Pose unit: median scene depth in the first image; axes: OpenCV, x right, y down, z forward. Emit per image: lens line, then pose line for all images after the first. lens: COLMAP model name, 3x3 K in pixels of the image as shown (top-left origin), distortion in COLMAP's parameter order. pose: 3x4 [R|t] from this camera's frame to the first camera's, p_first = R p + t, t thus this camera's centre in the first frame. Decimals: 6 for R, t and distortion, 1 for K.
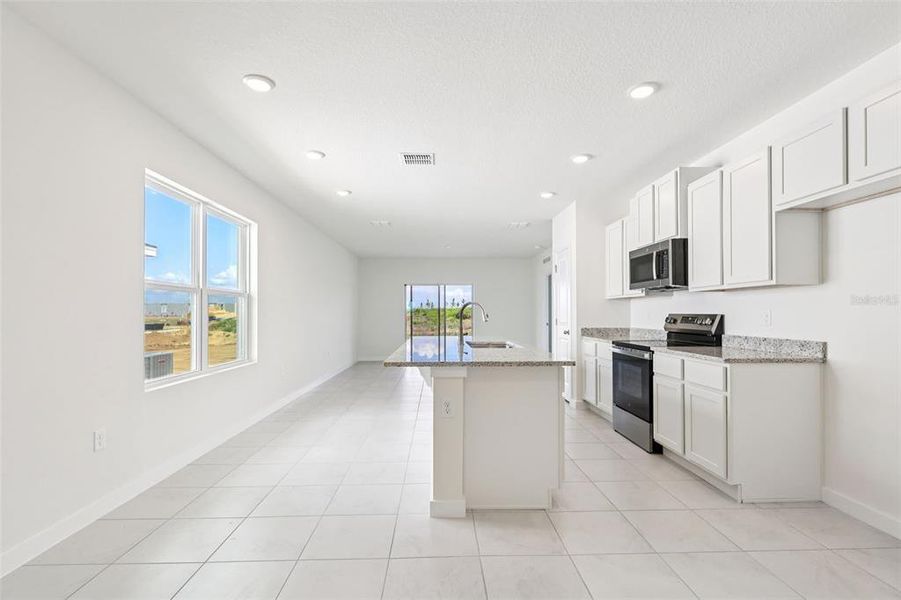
lens RADIAL K [[421.5, 0, 450.1], [0, 421.5, 310.1], [0, 0, 1]] dist [0.002098, 0.000478]
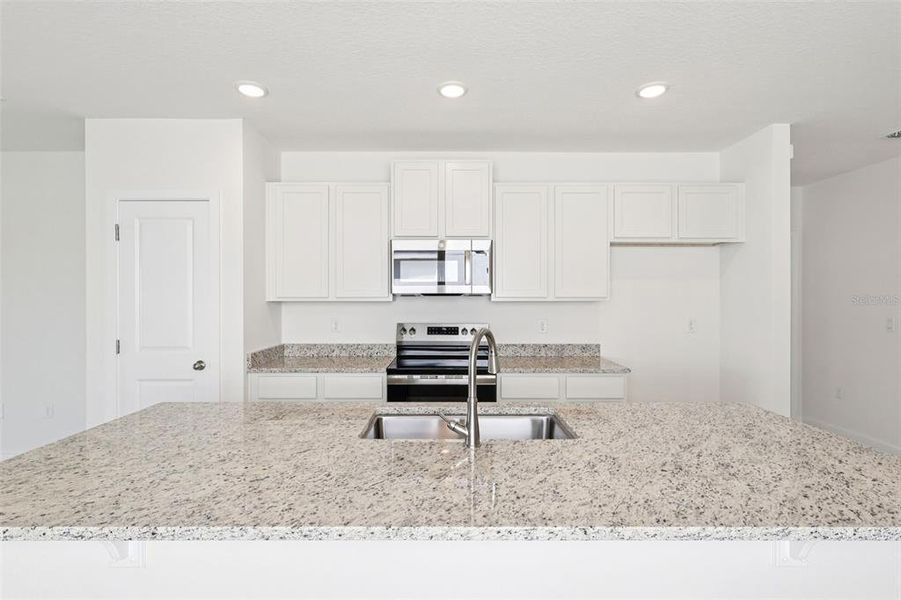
lens RADIAL K [[435.9, 0, 453.8], [0, 435.9, 297.3], [0, 0, 1]] dist [-0.003014, -0.000244]
pose [[0.027580, -0.001178, 0.999619, -0.372411], [-0.009355, 0.999955, 0.001436, -0.051994], [-0.999576, -0.009392, 0.027568, 1.053267]]
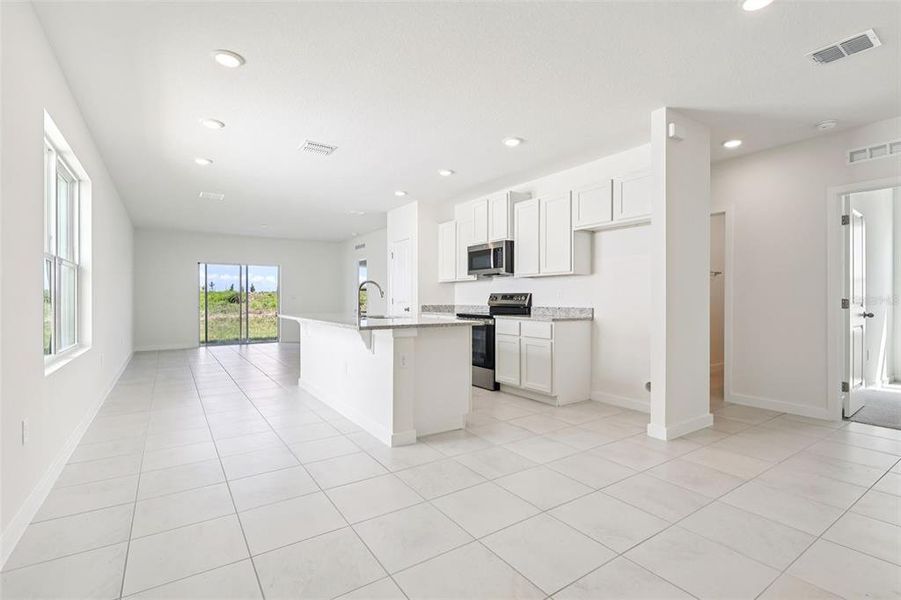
lens RADIAL K [[417.7, 0, 450.5], [0, 417.7, 300.0], [0, 0, 1]] dist [0.000438, 0.000399]
pose [[0.845310, 0.001558, 0.534274, -0.392470], [-0.007050, 0.999941, 0.008238, 0.024133], [-0.534229, -0.010730, 0.845271, -0.105471]]
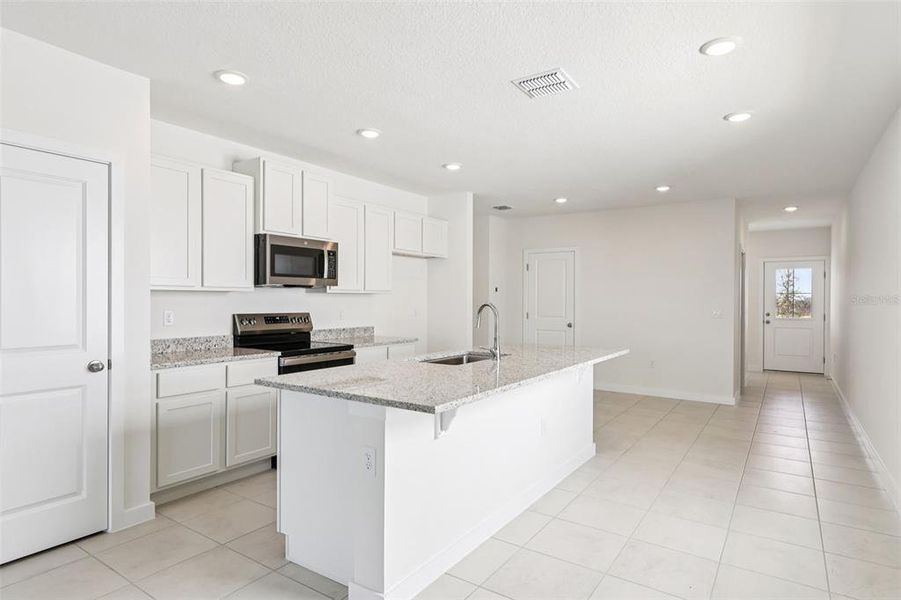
lens RADIAL K [[500.9, 0, 450.5], [0, 500.9, 300.0], [0, 0, 1]] dist [0.003506, 0.000898]
pose [[-0.810339, -0.005152, 0.585939, -0.451367], [-0.009958, 0.999938, -0.004979, -0.020981], [-0.585877, -0.009870, -0.810340, 1.860466]]
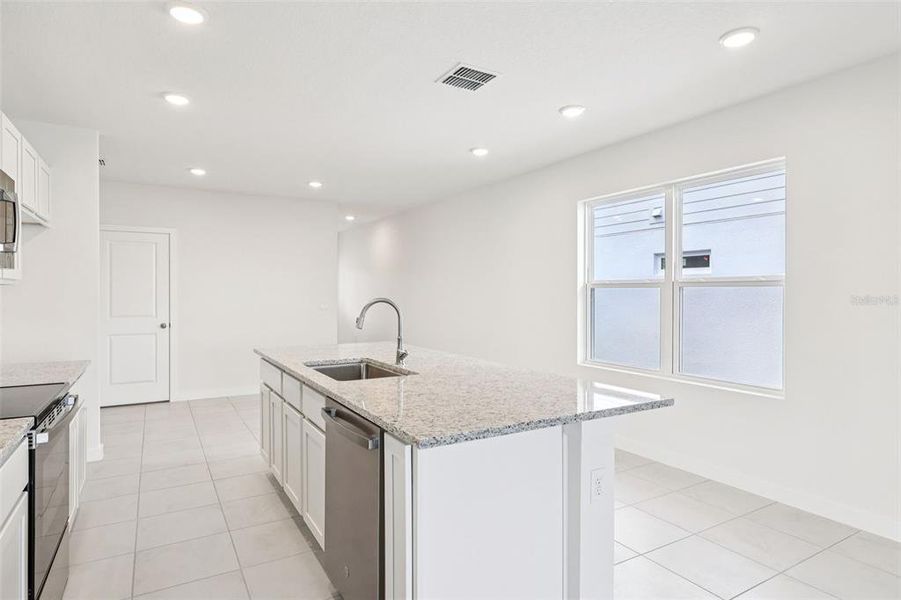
lens RADIAL K [[500.9, 0, 450.5], [0, 500.9, 300.0], [0, 0, 1]] dist [0.003506, 0.000898]
pose [[-0.877743, 0.004827, -0.479108, 0.392998], [0.001720, 0.999975, 0.006924, -0.026733], [0.479129, 0.005254, -0.877729, 1.815252]]
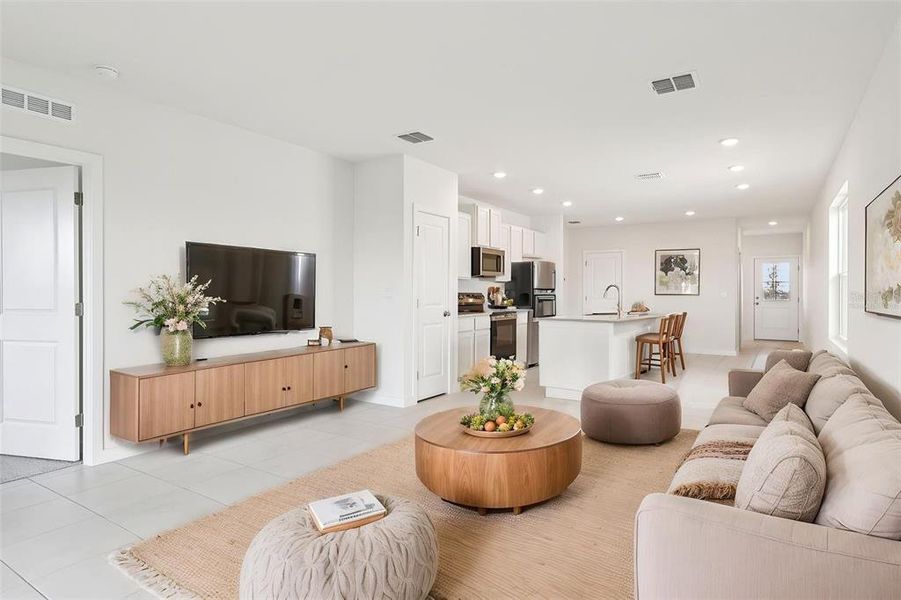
lens RADIAL K [[509.1, 0, 447.5], [0, 509.1, 290.3], [0, 0, 1]] dist [0.000413, 0.000210]
pose [[-0.821804, -0.000955, 0.569769, -0.511541], [-0.007625, 0.999927, -0.009322, 0.022618], [-0.569719, -0.012006, -0.821752, 2.970005]]
